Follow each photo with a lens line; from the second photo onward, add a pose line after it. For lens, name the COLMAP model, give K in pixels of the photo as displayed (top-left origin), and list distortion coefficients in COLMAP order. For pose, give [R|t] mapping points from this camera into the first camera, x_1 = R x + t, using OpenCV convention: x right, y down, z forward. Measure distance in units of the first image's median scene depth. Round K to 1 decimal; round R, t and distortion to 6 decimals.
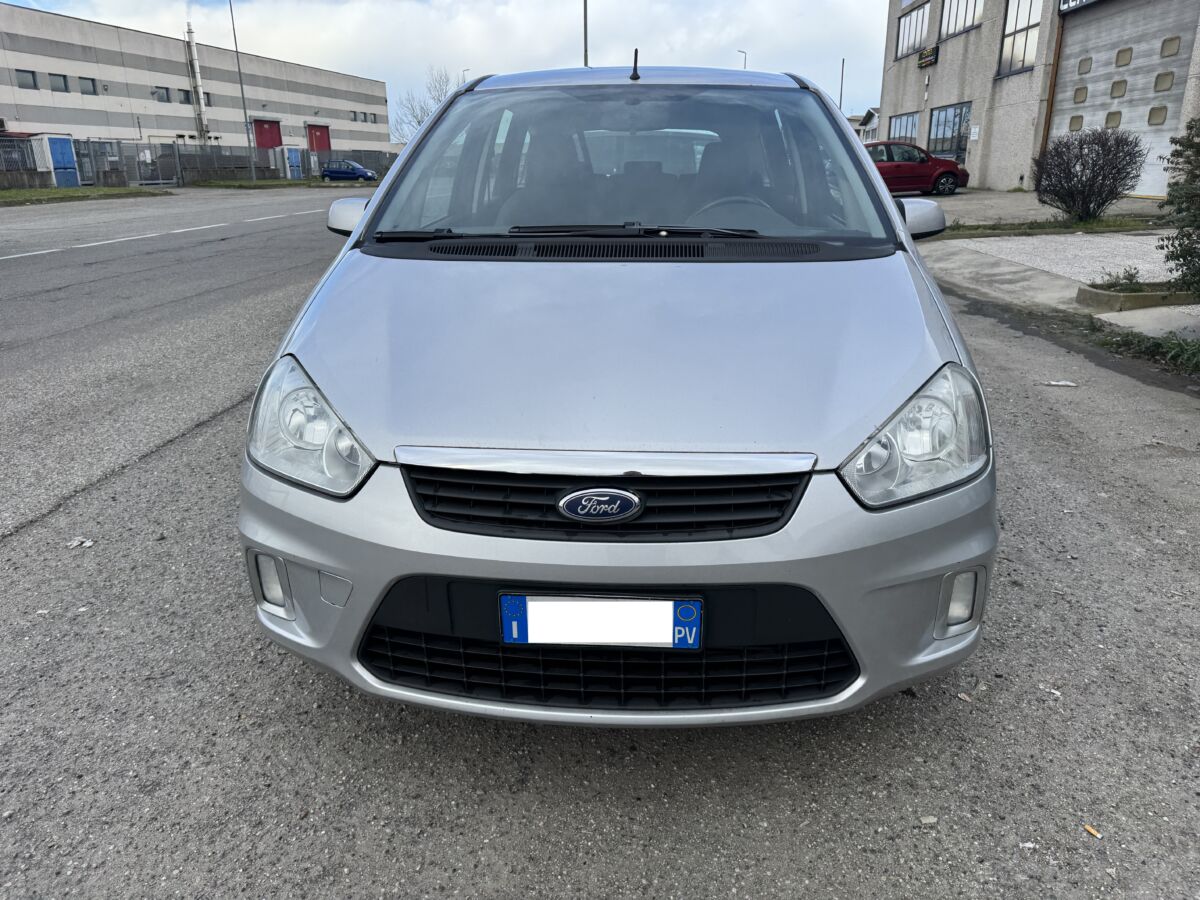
lens RADIAL K [[880.6, 0, 607.5], [0, 880.6, 441.3], [0, 0, 1]] dist [0.015957, -0.005642]
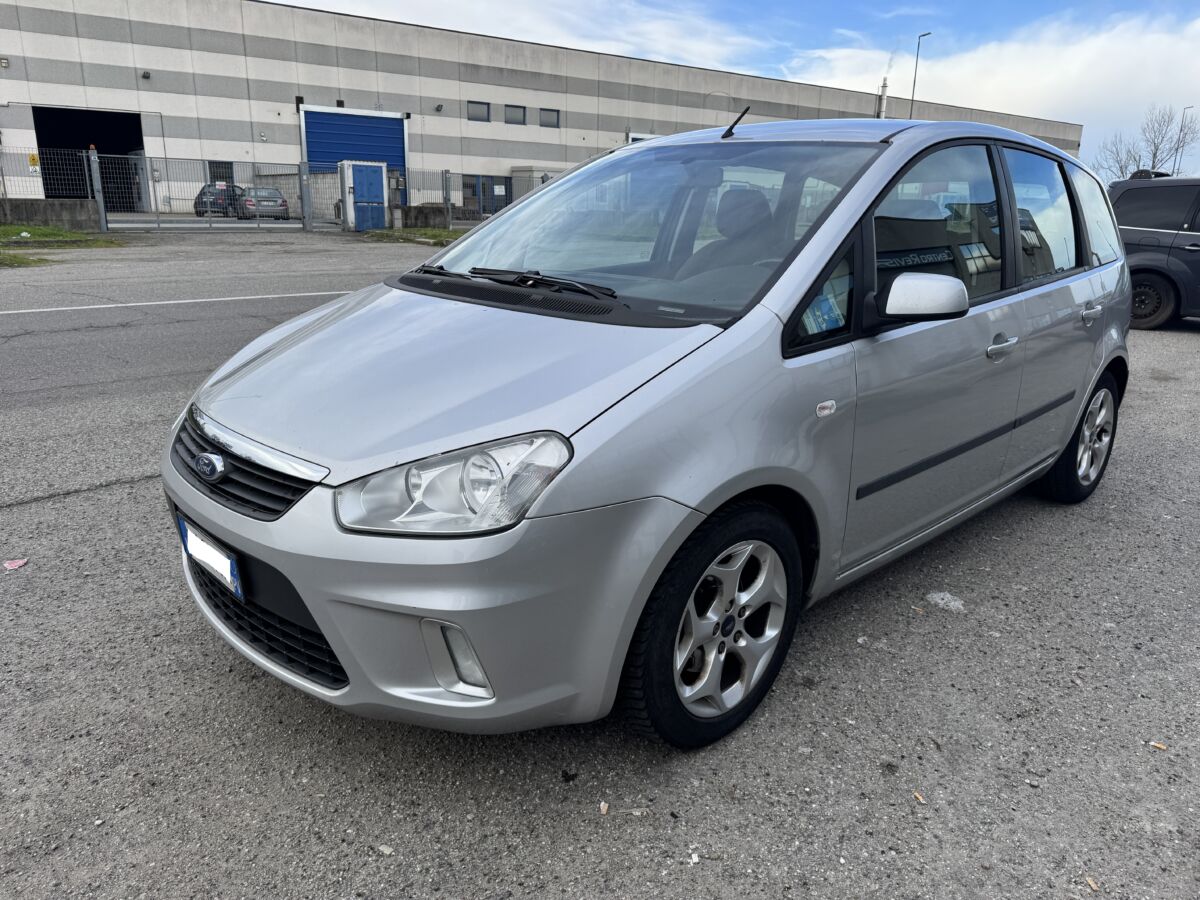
lens RADIAL K [[880.6, 0, 607.5], [0, 880.6, 441.3], [0, 0, 1]] dist [0.015957, -0.005642]
pose [[0.715706, 0.201195, -0.668794, 0.112204], [-0.233433, 0.971446, 0.042435, -0.013945], [0.658235, 0.125747, 0.742236, 0.033397]]
